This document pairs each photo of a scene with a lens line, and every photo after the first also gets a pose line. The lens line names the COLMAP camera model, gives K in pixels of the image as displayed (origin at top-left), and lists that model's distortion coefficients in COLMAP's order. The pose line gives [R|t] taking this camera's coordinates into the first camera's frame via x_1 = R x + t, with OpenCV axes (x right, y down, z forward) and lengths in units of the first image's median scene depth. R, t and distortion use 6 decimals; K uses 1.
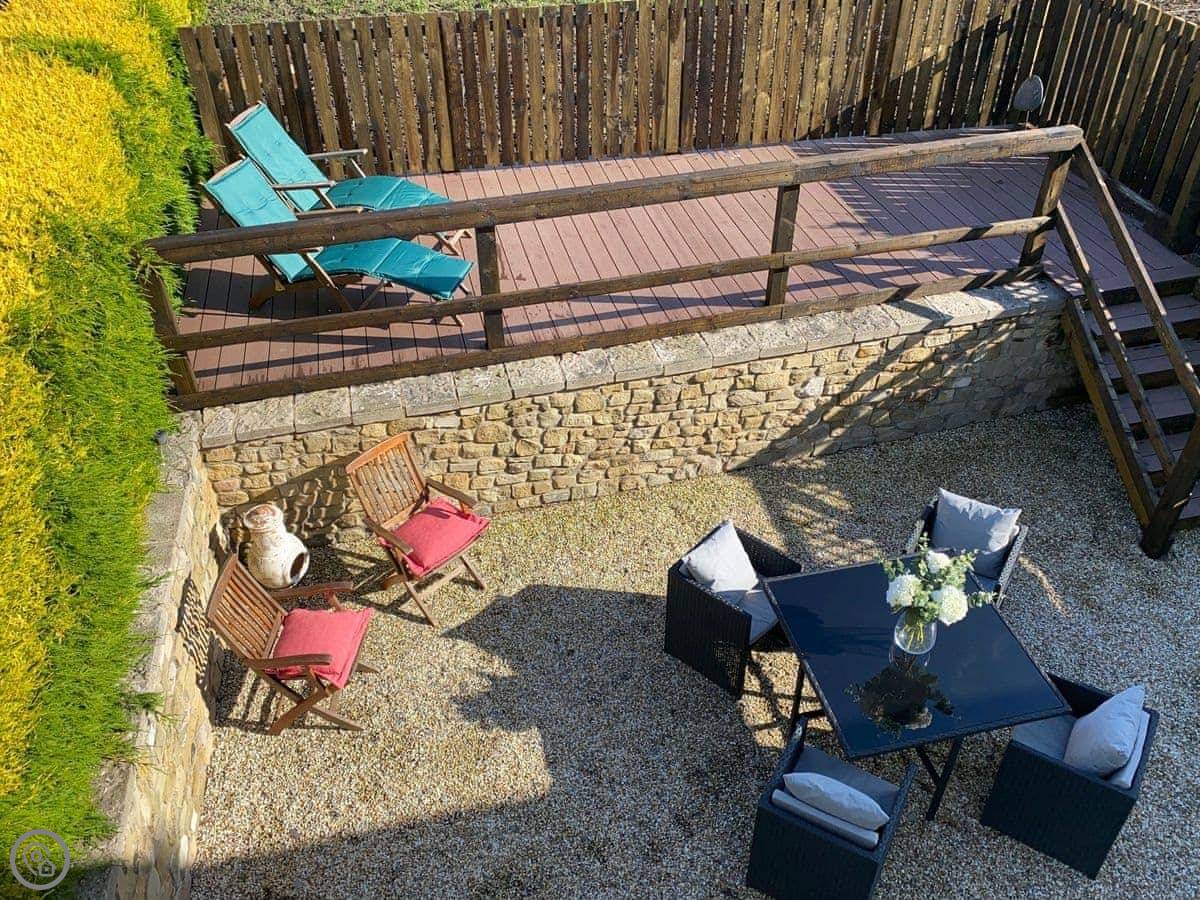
lens RADIAL K [[956.6, 0, 587.6], [0, 956.6, 470.3], [0, 0, 1]] dist [0.125963, -0.278160]
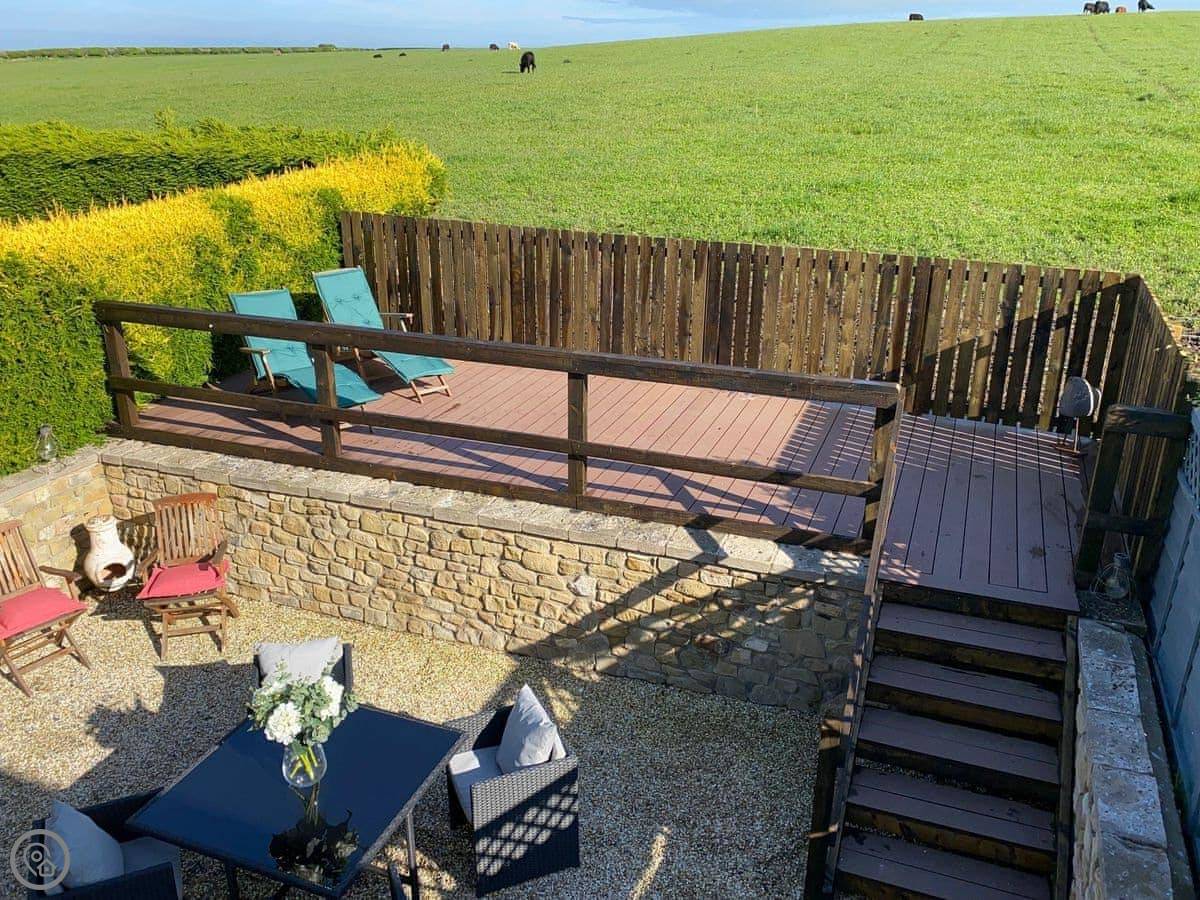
lens RADIAL K [[991.4, 0, 600.0], [0, 991.4, 450.0], [0, 0, 1]] dist [0.097193, -0.265871]
pose [[0.828082, 0.229220, -0.511603, 0.720785], [-0.377044, 0.903071, -0.205671, -0.011592], [0.414870, 0.363210, 0.834243, 0.138947]]
